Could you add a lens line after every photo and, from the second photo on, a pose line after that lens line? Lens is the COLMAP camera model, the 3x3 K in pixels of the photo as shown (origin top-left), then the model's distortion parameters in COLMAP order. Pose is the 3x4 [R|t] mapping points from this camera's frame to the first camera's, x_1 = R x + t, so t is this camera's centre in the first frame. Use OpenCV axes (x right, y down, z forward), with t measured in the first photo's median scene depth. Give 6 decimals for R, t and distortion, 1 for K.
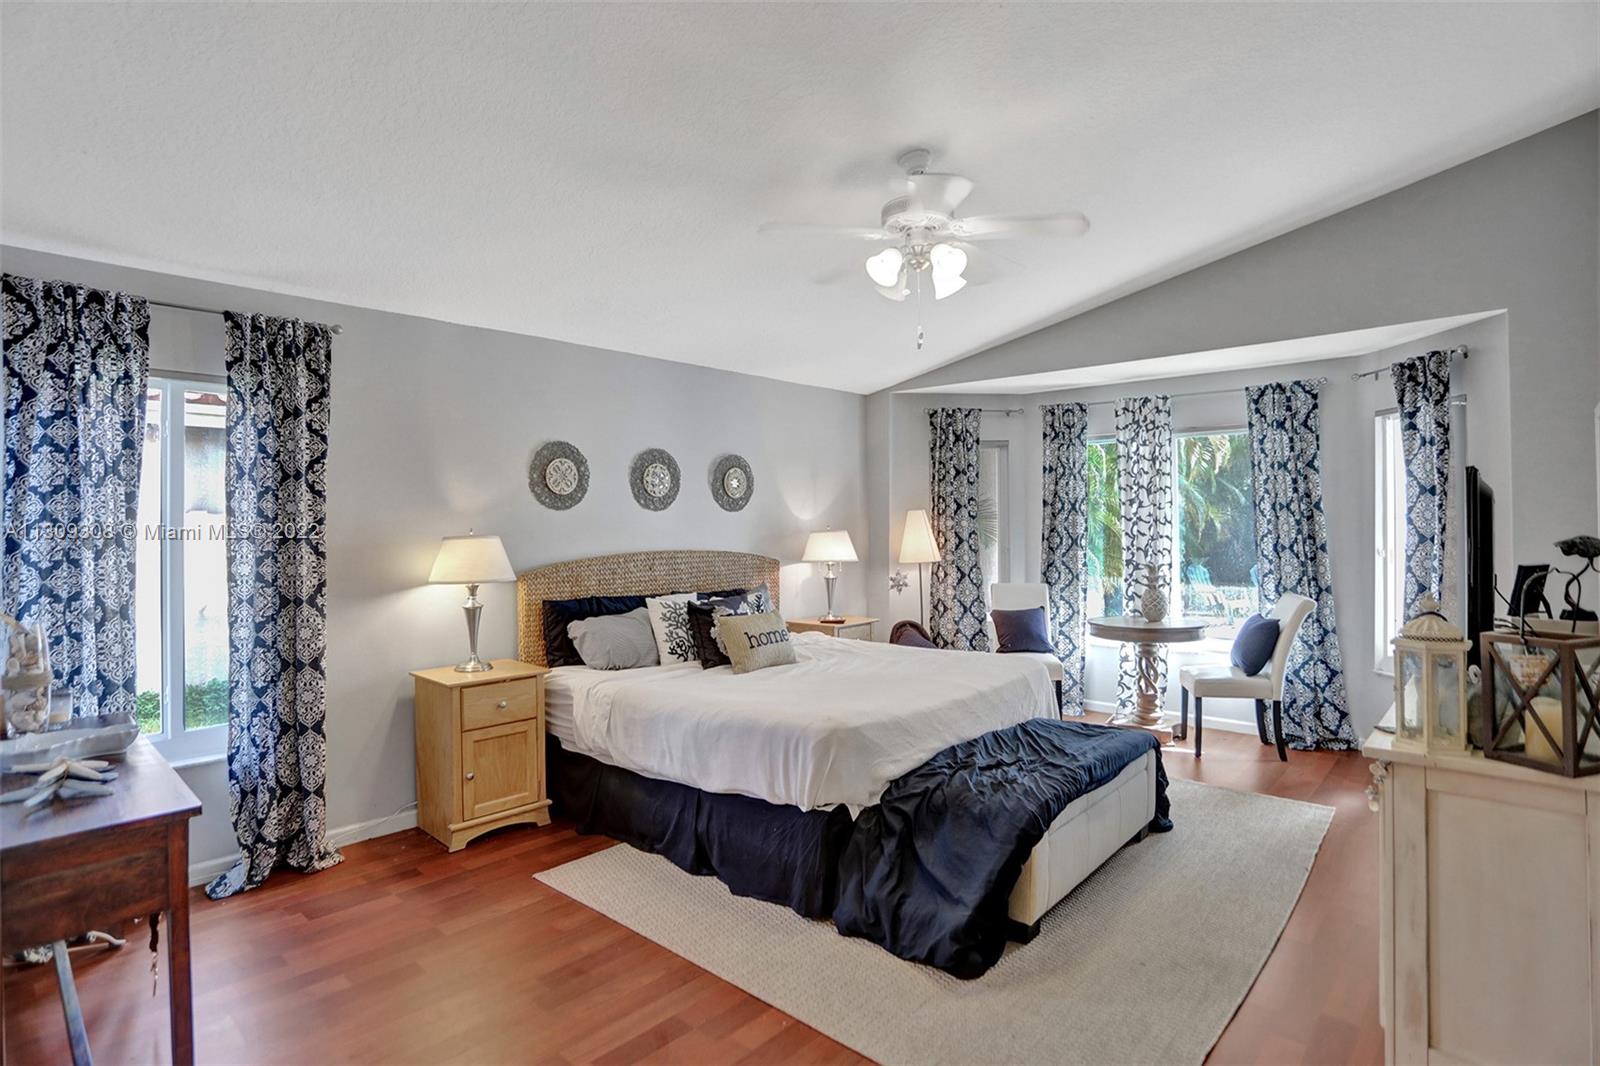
lens RADIAL K [[764.5, 0, 794.8], [0, 764.5, 514.2], [0, 0, 1]] dist [-0.055224, 0.000750]
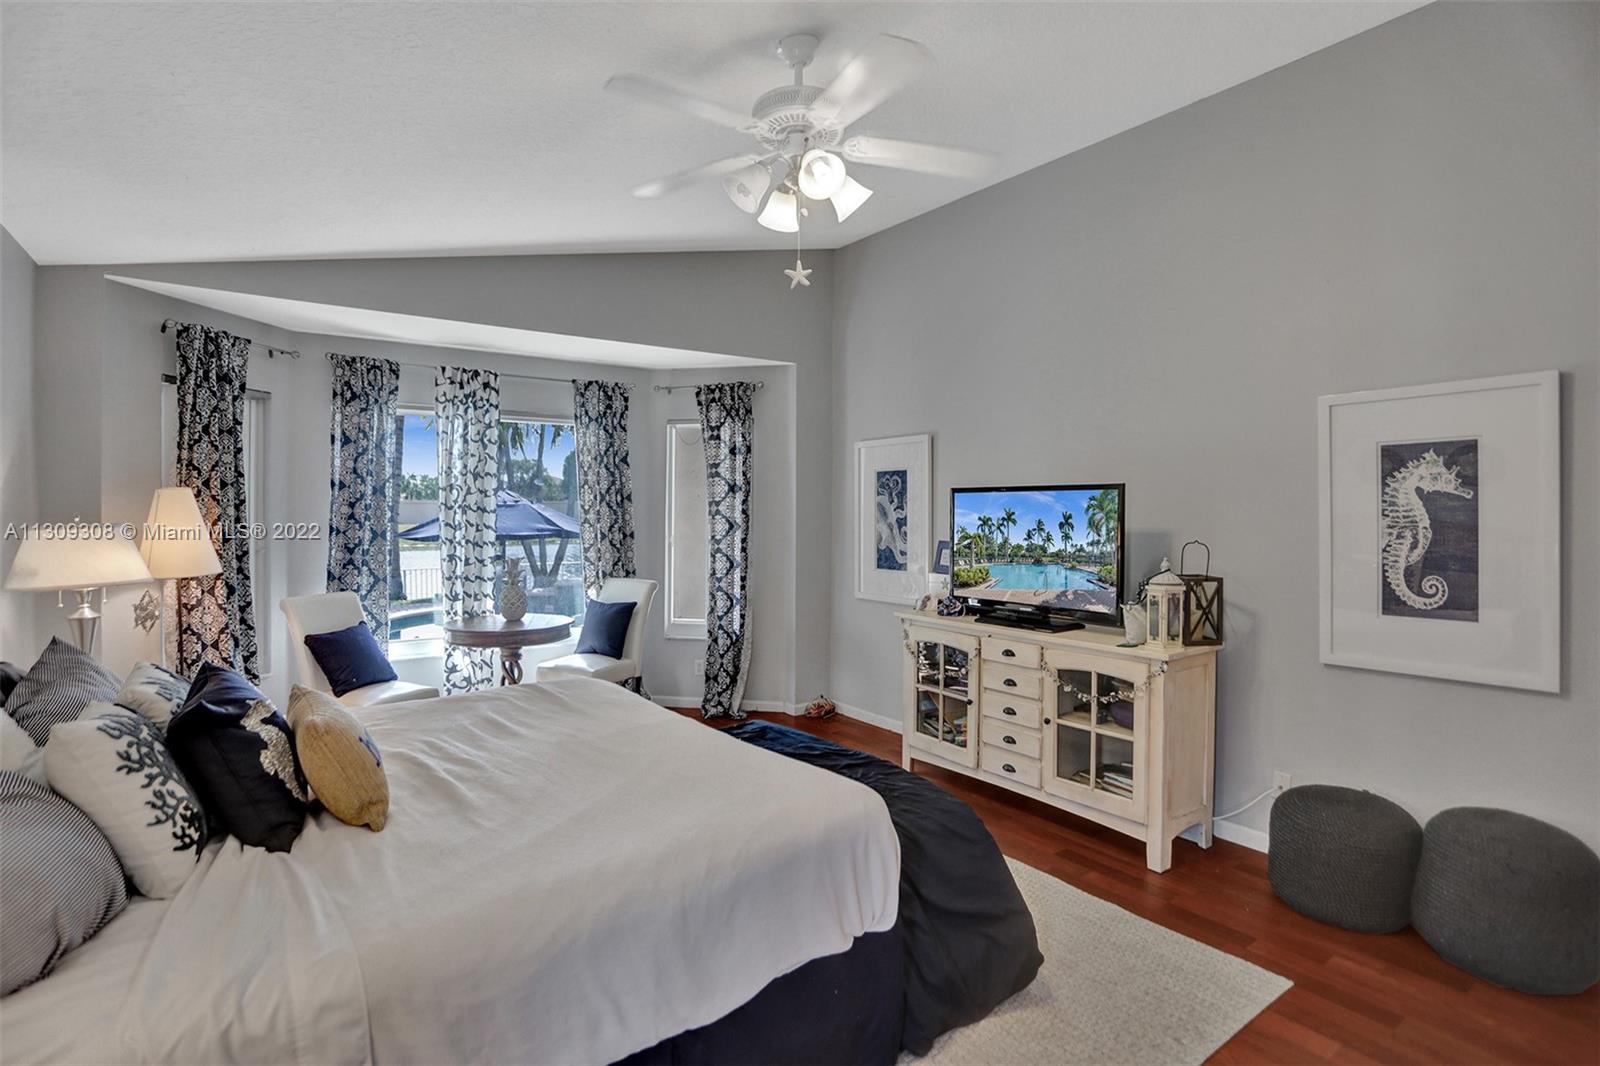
lens RADIAL K [[764.5, 0, 794.8], [0, 764.5, 514.2], [0, 0, 1]] dist [-0.055224, 0.000750]
pose [[0.225196, 0.001911, 0.974312, -0.339370], [-0.015397, 0.999880, 0.001597, 0.007639], [-0.974192, -0.015361, 0.225199, 0.468559]]
